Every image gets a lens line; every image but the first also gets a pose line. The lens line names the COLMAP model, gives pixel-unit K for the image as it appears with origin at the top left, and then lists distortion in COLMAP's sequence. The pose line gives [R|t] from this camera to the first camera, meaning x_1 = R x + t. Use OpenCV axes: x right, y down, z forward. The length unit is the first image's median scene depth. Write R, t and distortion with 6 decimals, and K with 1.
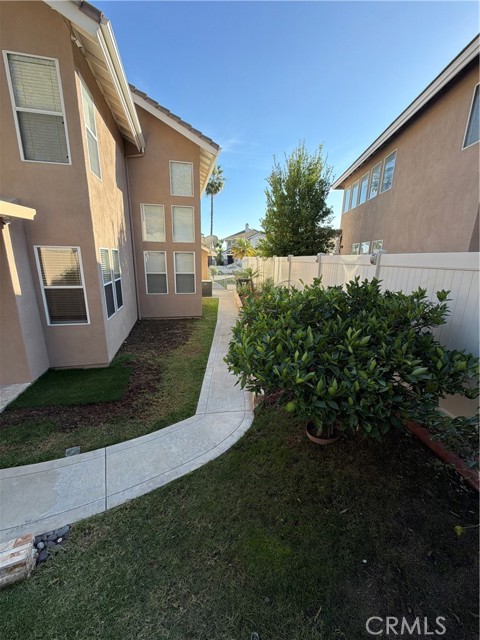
lens RADIAL K [[254.4, 0, 239.5], [0, 254.4, 321.5], [0, 0, 1]] dist [0.000266, -0.000157]
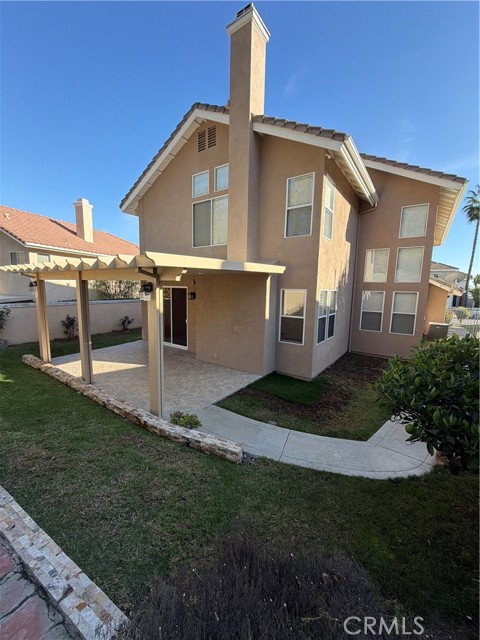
lens RADIAL K [[254.4, 0, 240.0], [0, 254.4, 321.9], [0, 0, 1]] dist [0.000266, -0.000157]
pose [[0.661810, 0.094338, -0.743712, 0.124242], [-0.196052, 0.979306, -0.050238, 0.015397], [0.723583, 0.179054, 0.666609, -0.110549]]
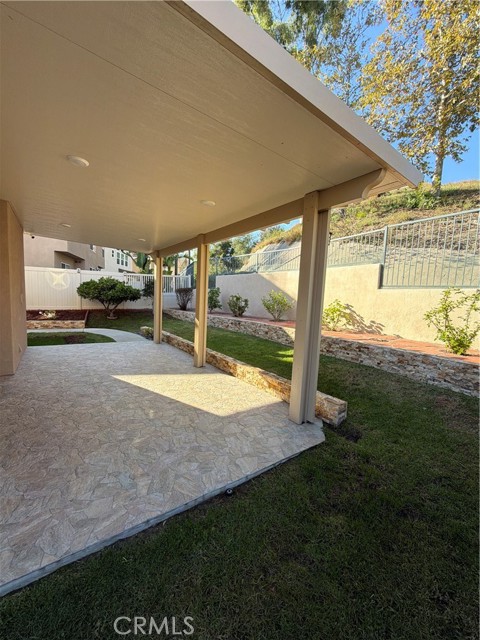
lens RADIAL K [[254.4, 0, 239.6], [0, 254.4, 321.3], [0, 0, 1]] dist [0.000266, -0.000157]
pose [[-0.380253, -0.121316, 0.916891, -1.600433], [0.187832, 0.960571, 0.204993, 0.019836], [-0.905608, 0.250171, -0.342473, 0.270123]]
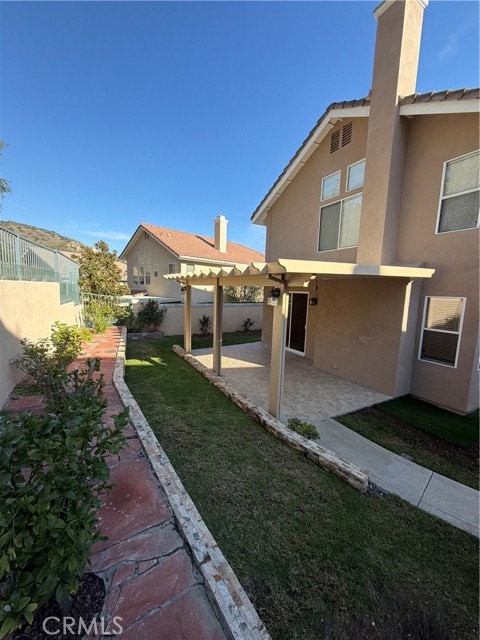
lens RADIAL K [[254.4, 0, 239.9], [0, 254.4, 321.8], [0, 0, 1]] dist [0.000266, -0.000157]
pose [[0.271915, 0.109624, -0.956057, 0.109914], [-0.266061, 0.963328, 0.034787, 0.018117], [0.924810, 0.244910, 0.291110, -0.128698]]
